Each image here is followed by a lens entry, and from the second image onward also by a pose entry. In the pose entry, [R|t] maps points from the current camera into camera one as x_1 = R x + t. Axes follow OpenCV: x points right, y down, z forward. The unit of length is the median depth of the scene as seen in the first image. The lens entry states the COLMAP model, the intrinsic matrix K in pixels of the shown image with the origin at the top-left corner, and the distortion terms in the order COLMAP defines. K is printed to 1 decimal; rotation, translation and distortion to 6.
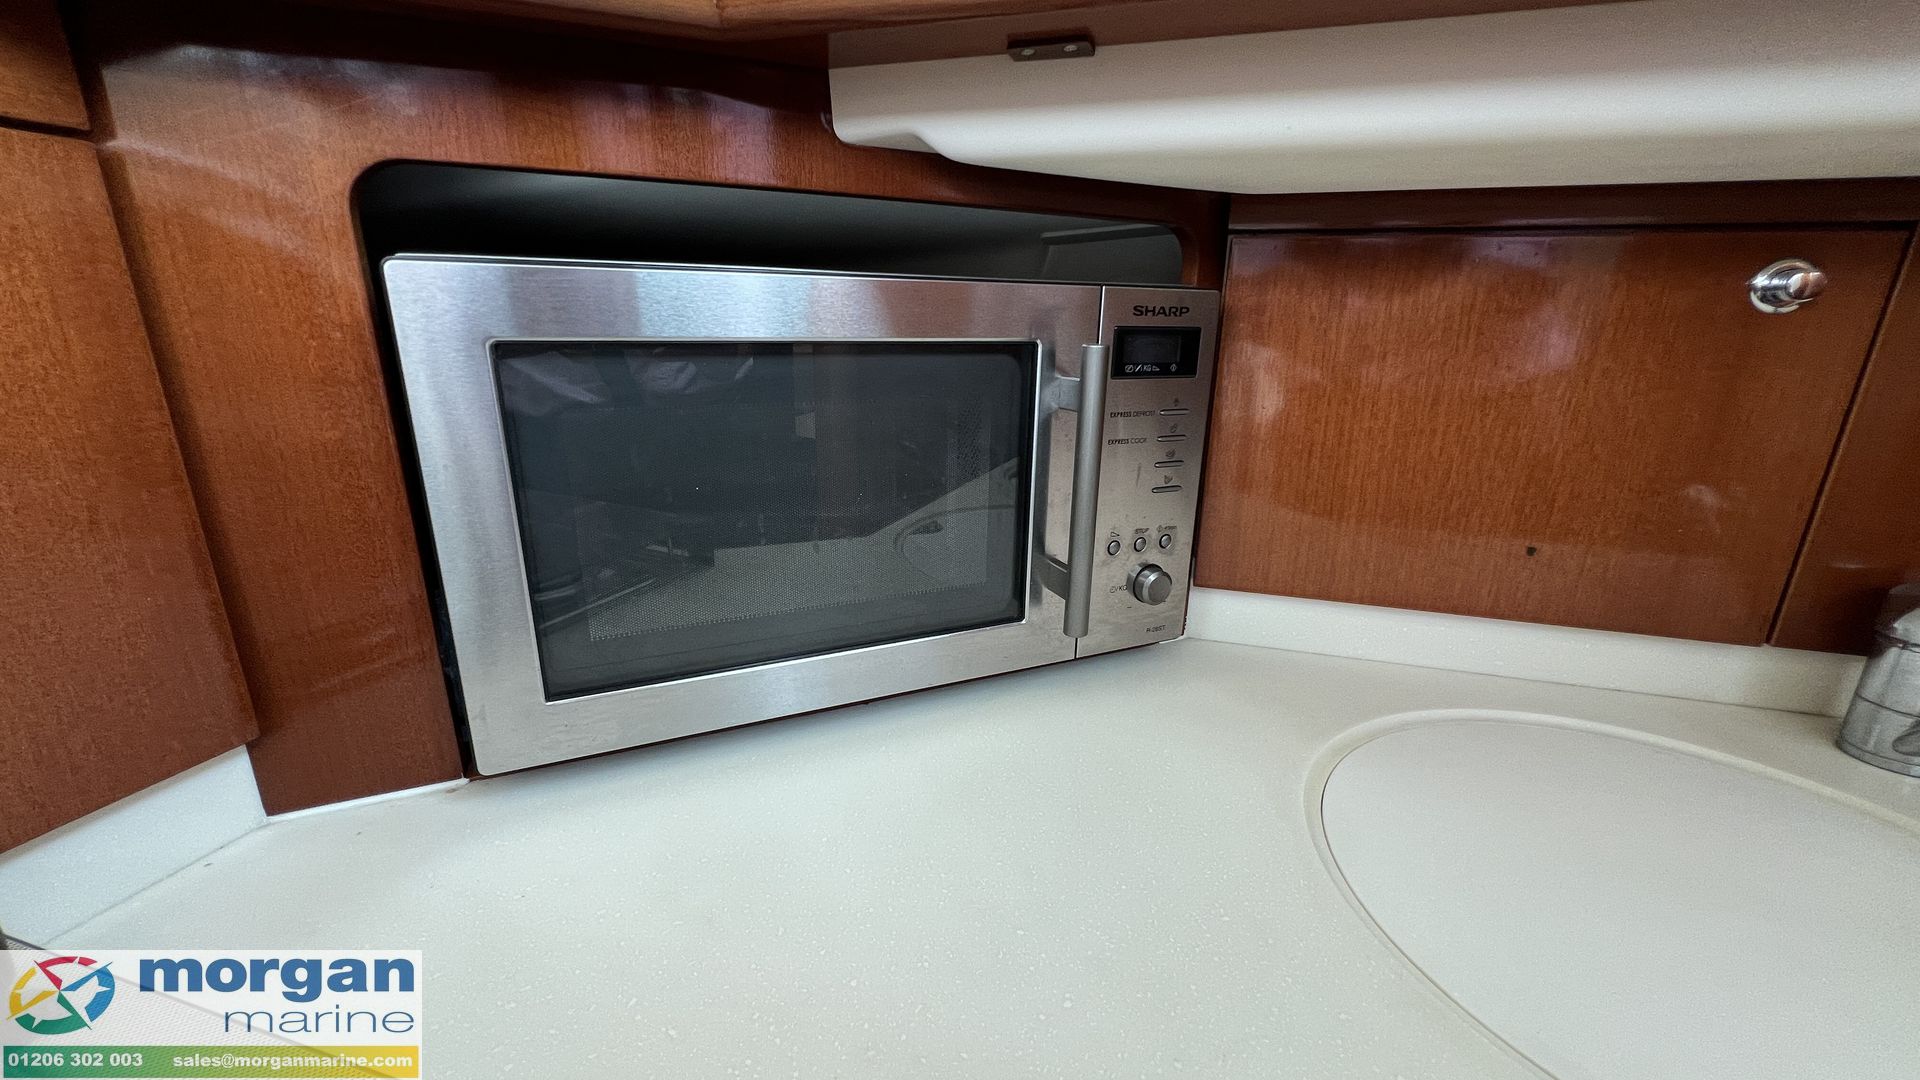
lens RADIAL K [[770.8, 0, 960.4], [0, 770.8, 540.0], [0, 0, 1]] dist [0.000821, 0.000010]
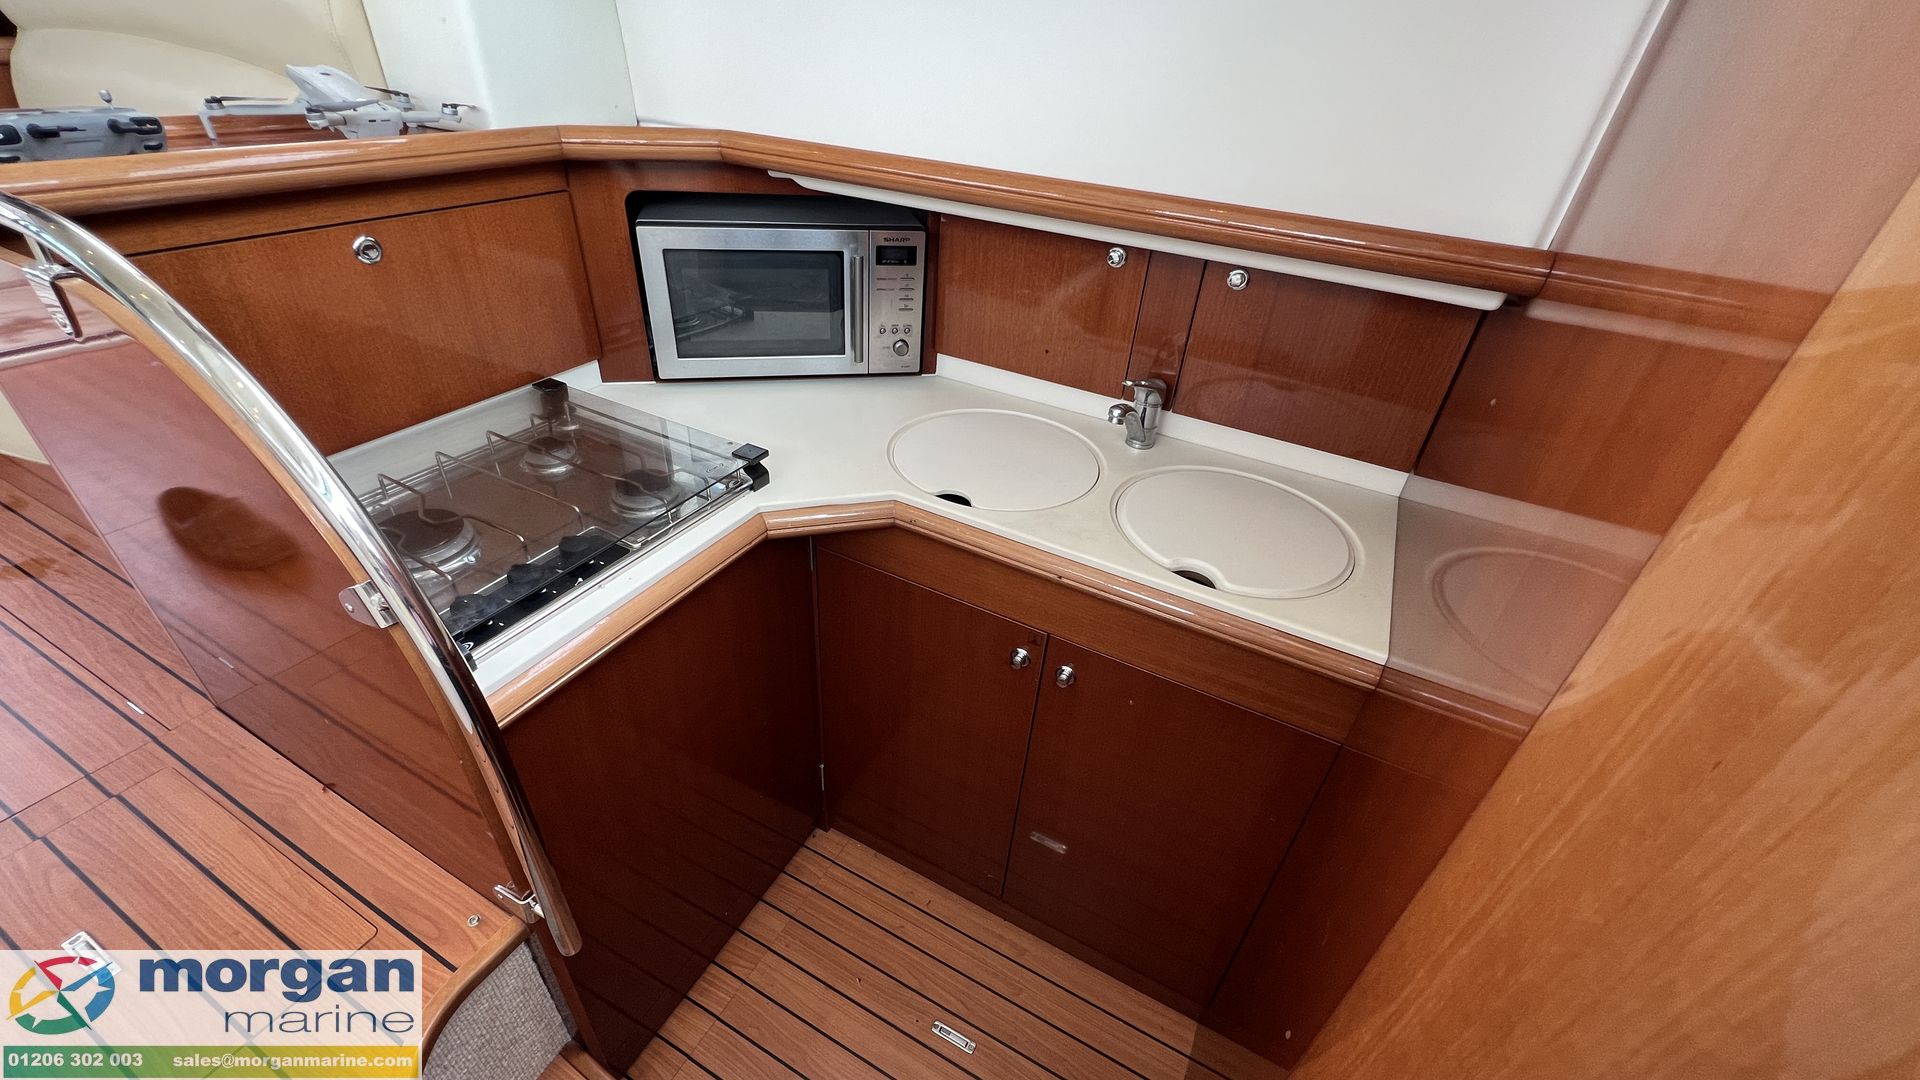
lens RADIAL K [[770.8, 0, 957.3], [0, 770.8, 545.4], [0, 0, 1]] dist [0.000821, 0.000010]
pose [[0.979282, 0.152492, -0.133240, 0.959705], [-0.105951, 0.946563, 0.304619, -0.132456], [0.172572, -0.284191, 0.943109, -1.716069]]
